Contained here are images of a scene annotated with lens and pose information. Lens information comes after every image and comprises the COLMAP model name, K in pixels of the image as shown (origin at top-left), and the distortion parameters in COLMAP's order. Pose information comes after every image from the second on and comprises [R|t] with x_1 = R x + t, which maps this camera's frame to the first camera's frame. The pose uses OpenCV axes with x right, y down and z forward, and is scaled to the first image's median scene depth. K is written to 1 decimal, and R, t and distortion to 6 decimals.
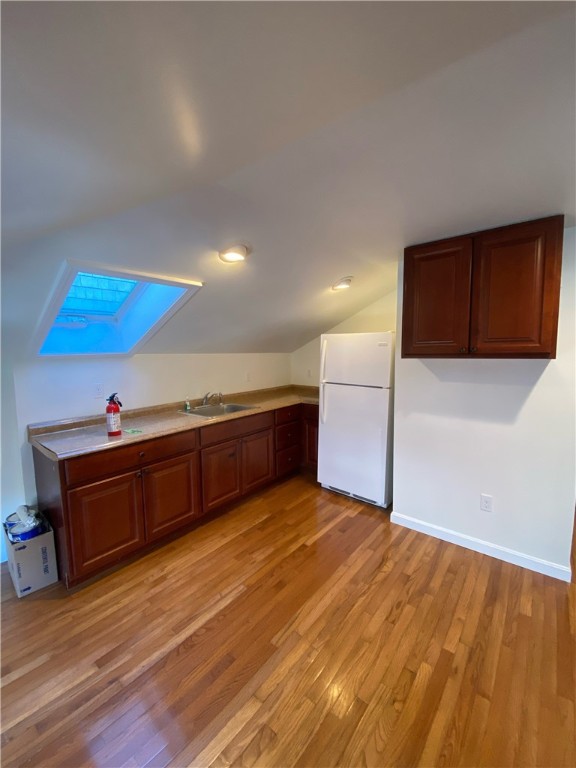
lens RADIAL K [[313.8, 0, 280.8], [0, 313.8, 379.3], [0, 0, 1]] dist [-0.007290, -0.001411]
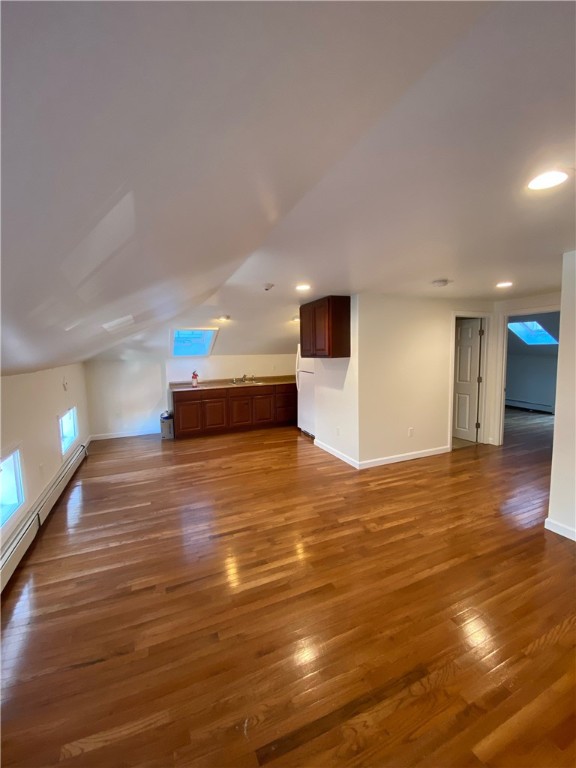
lens RADIAL K [[313.8, 0, 281.7], [0, 313.8, 378.7], [0, 0, 1]] dist [-0.007290, -0.001411]
pose [[0.891787, 0.033921, -0.451183, 1.246018], [-0.034329, 0.999384, 0.007282, 0.062821], [0.451152, 0.008995, 0.892402, -0.953226]]
